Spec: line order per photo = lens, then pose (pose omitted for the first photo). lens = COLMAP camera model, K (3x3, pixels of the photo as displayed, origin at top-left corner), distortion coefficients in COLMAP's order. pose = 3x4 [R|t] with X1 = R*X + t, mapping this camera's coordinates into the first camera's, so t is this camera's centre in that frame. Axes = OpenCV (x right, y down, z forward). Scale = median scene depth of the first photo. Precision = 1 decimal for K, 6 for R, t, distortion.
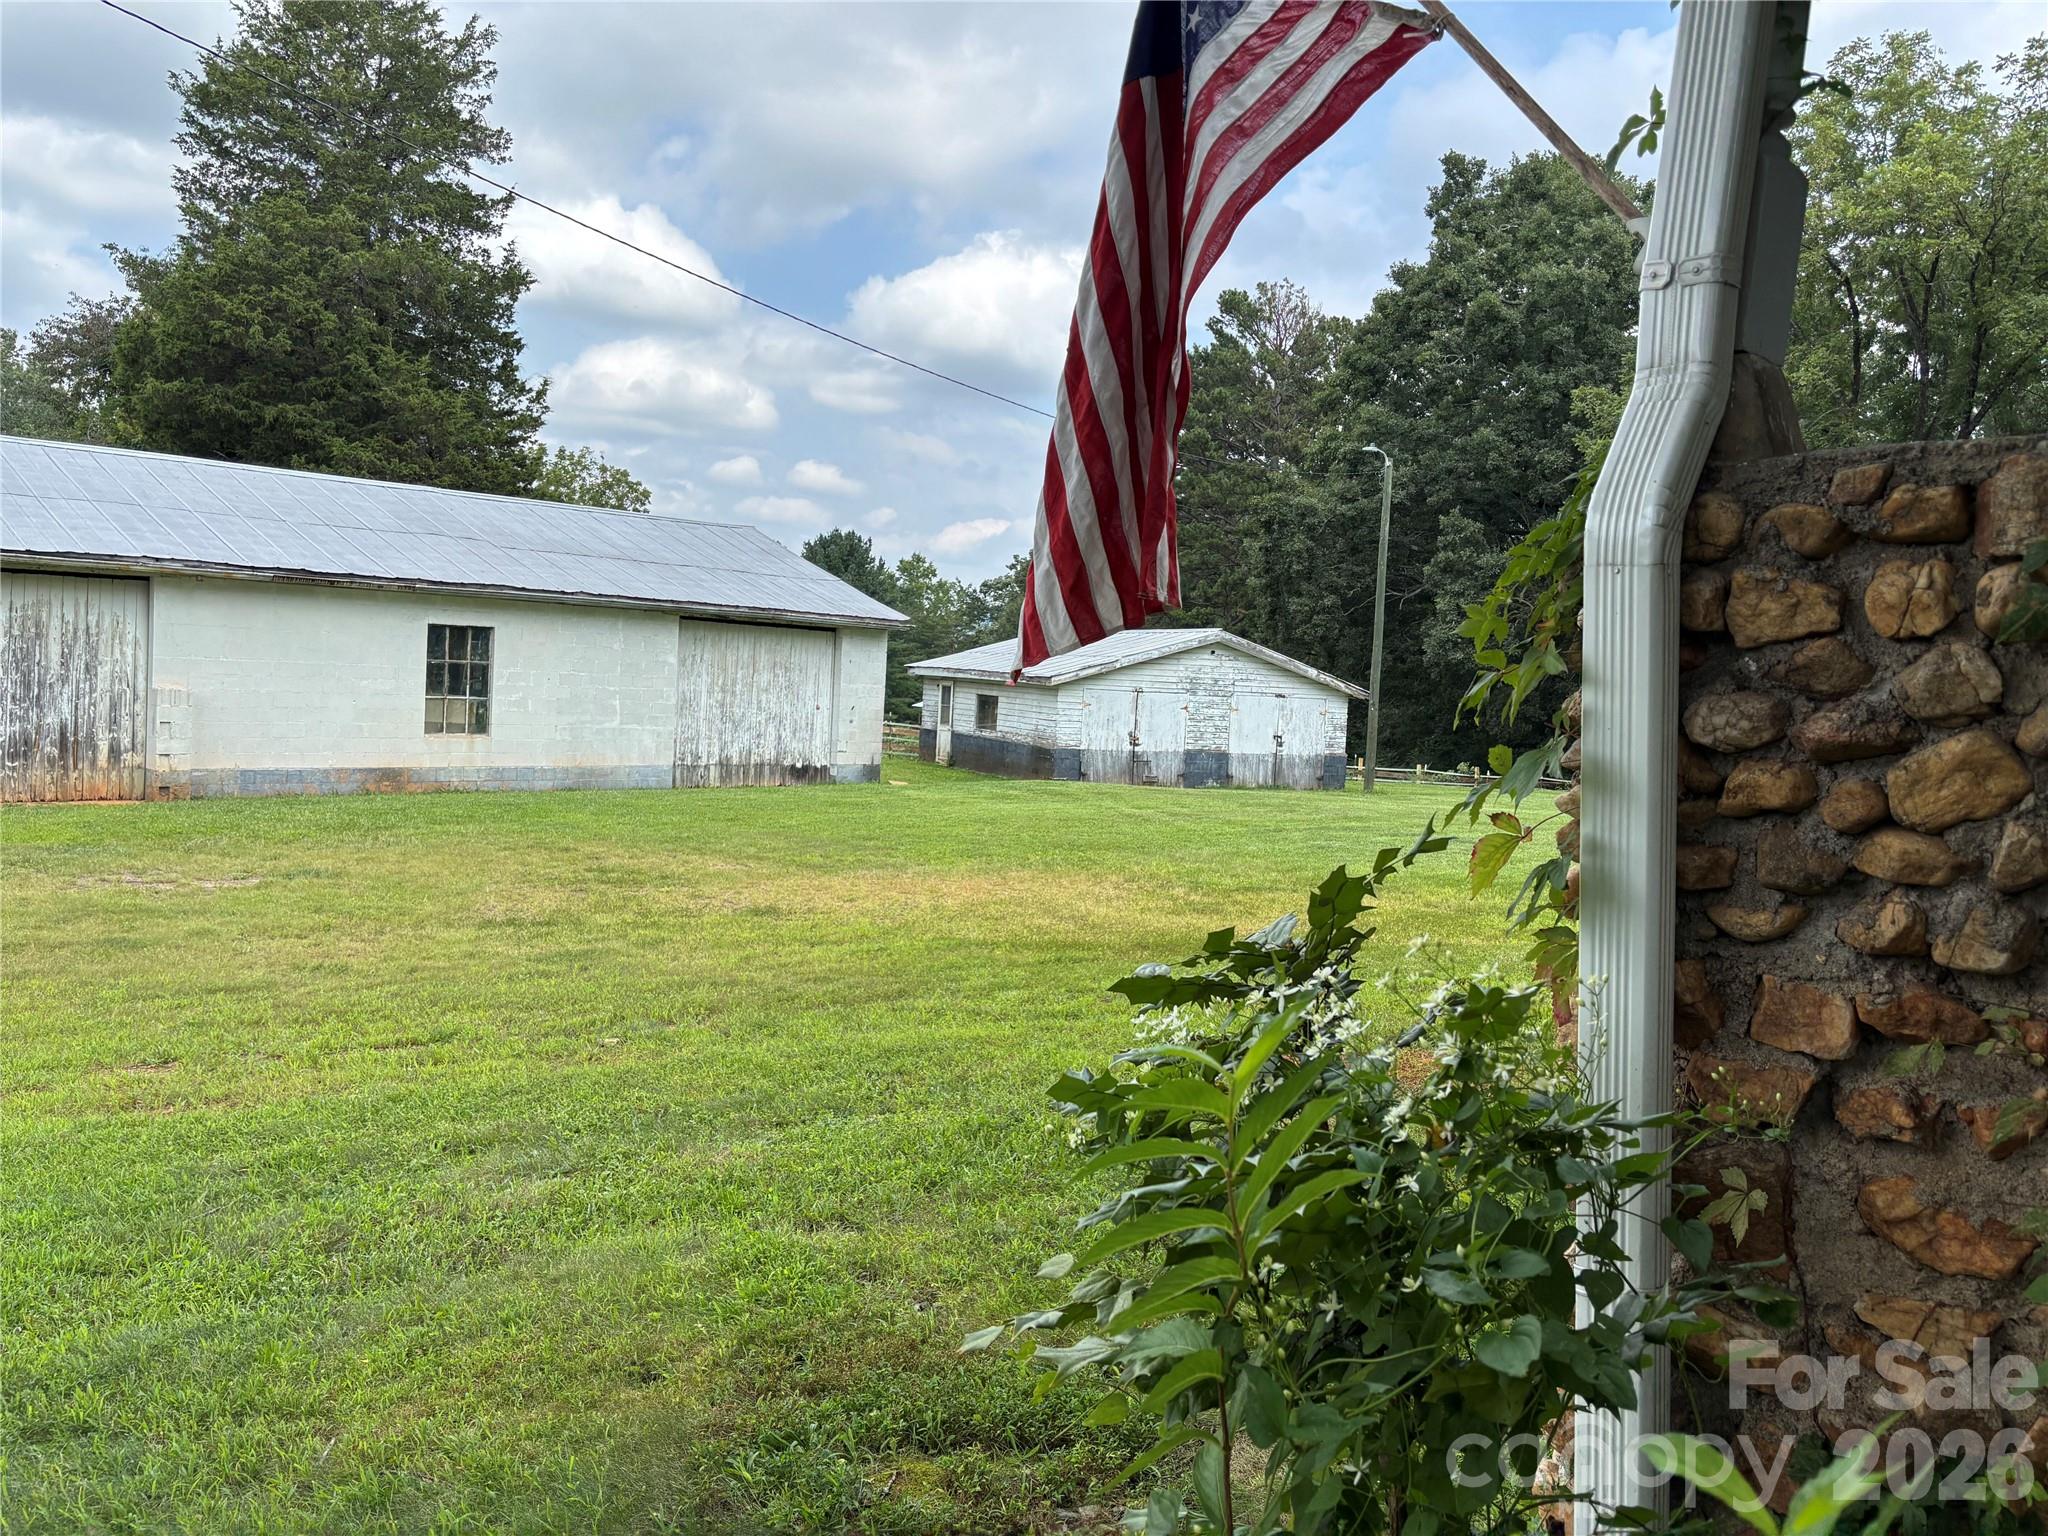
lens RADIAL K [[1545.9, 0, 1024.0], [0, 1545.9, 768.0], [0, 0, 1]] dist [0.150333, -0.001240]
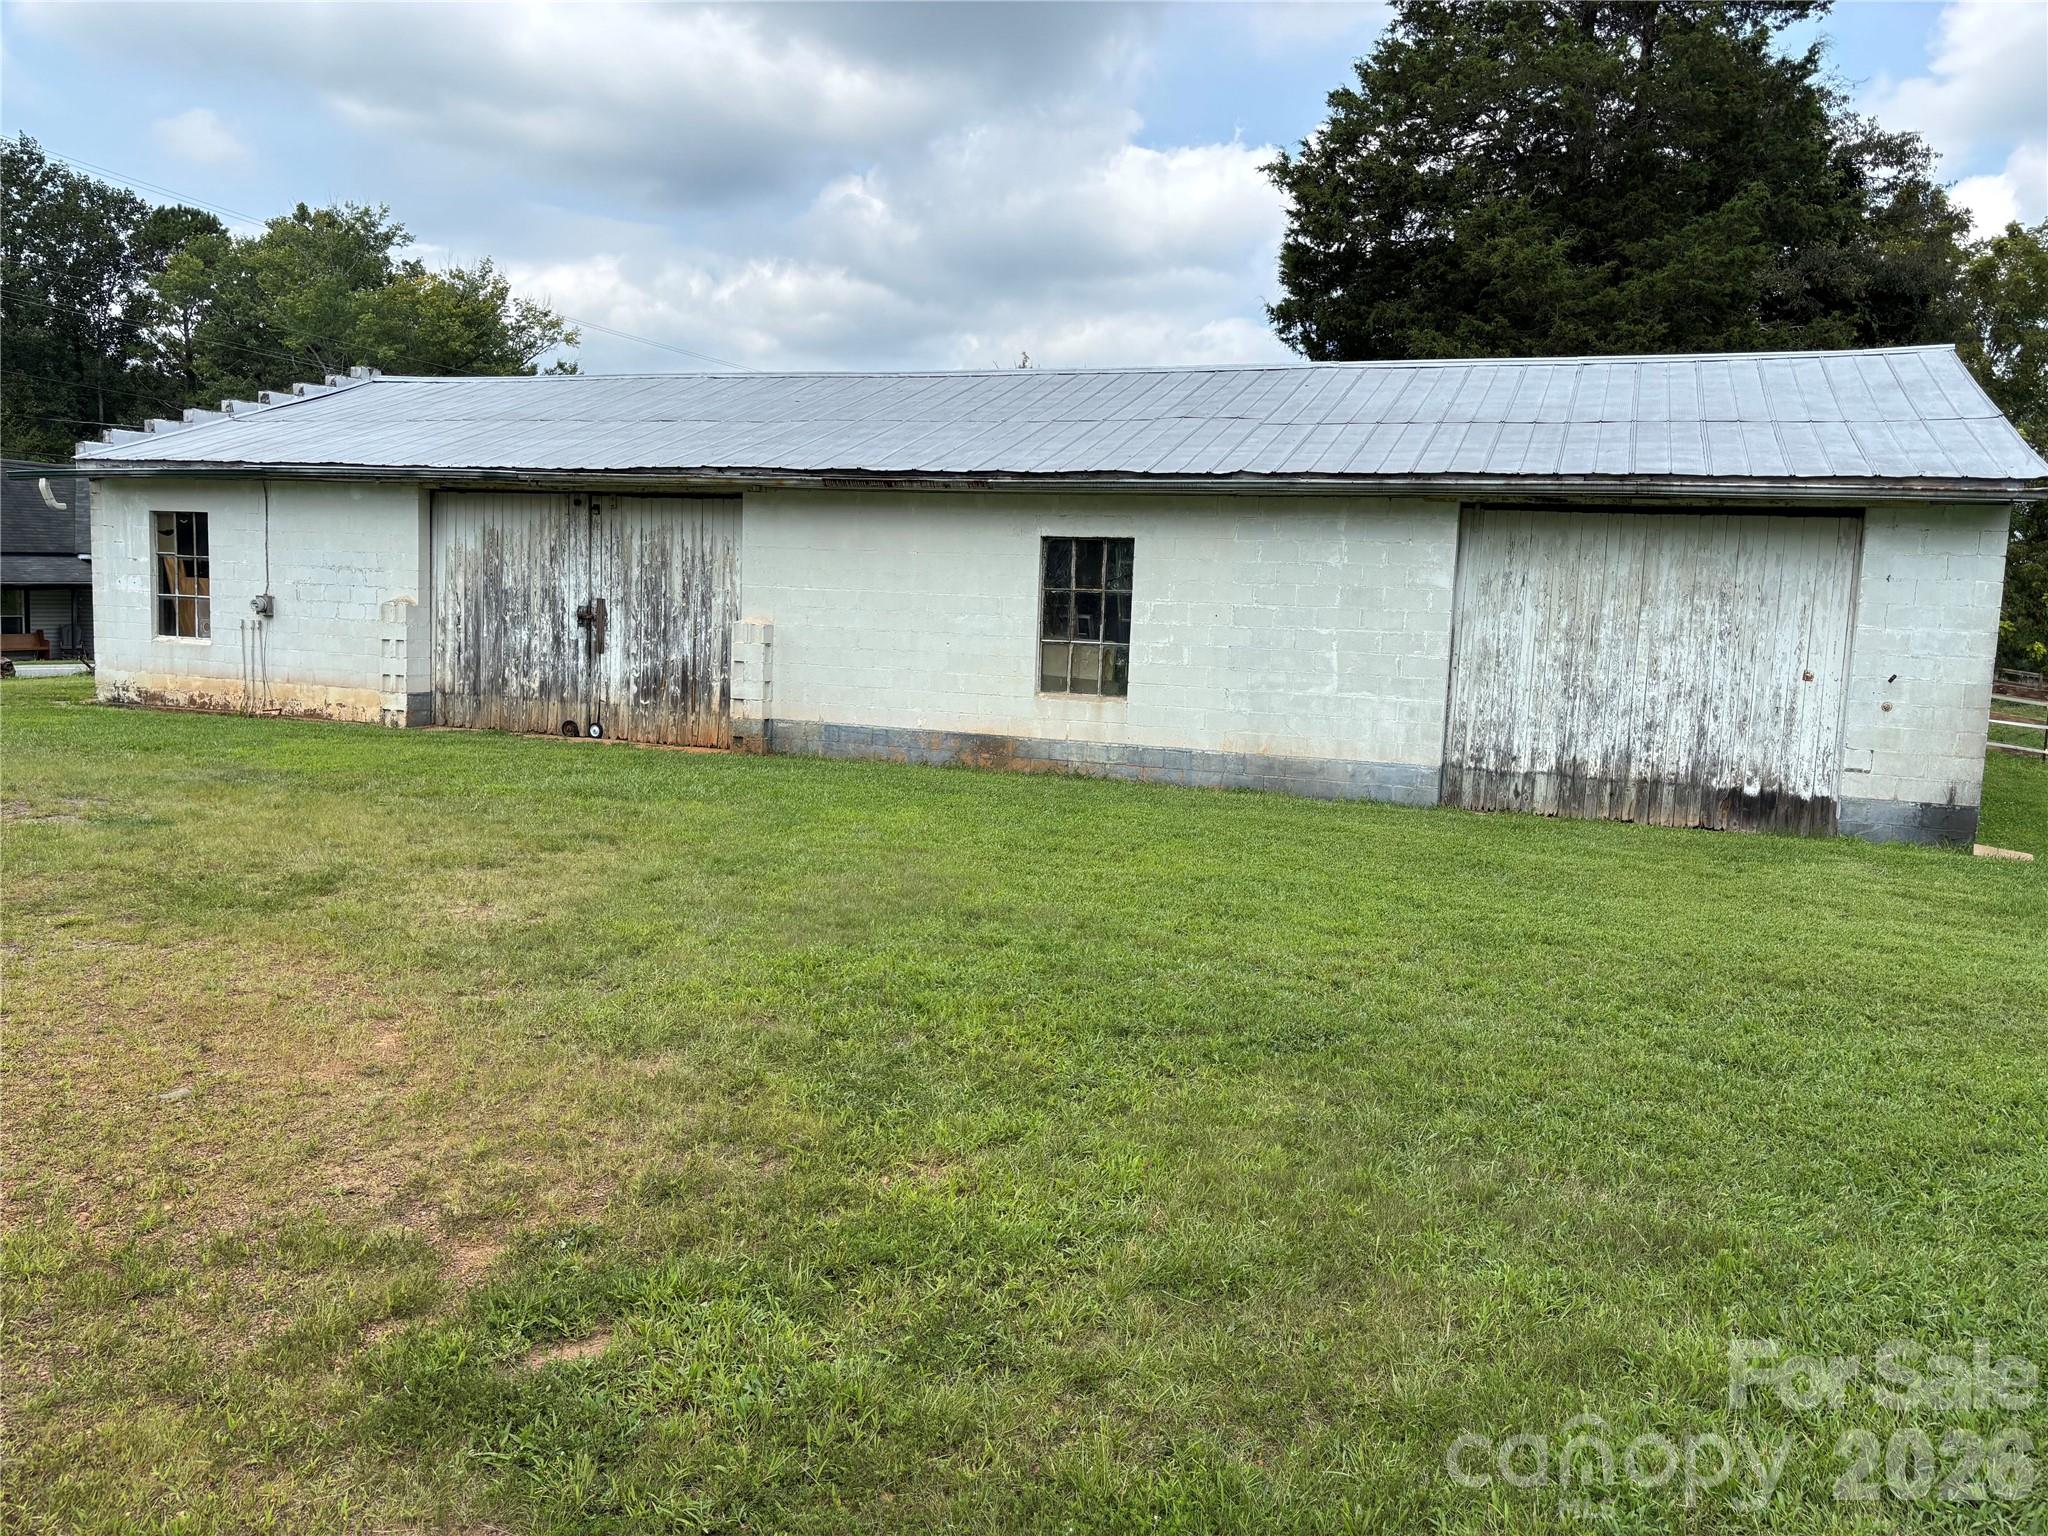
lens RADIAL K [[1545.9, 0, 1024.0], [0, 1545.9, 768.0], [0, 0, 1]] dist [0.150333, -0.001240]
pose [[0.445118, 0.074317, -0.892383, 0.247641], [-0.072692, 0.996260, 0.046709, -0.019297], [0.892516, 0.044078, 0.448856, 0.677575]]
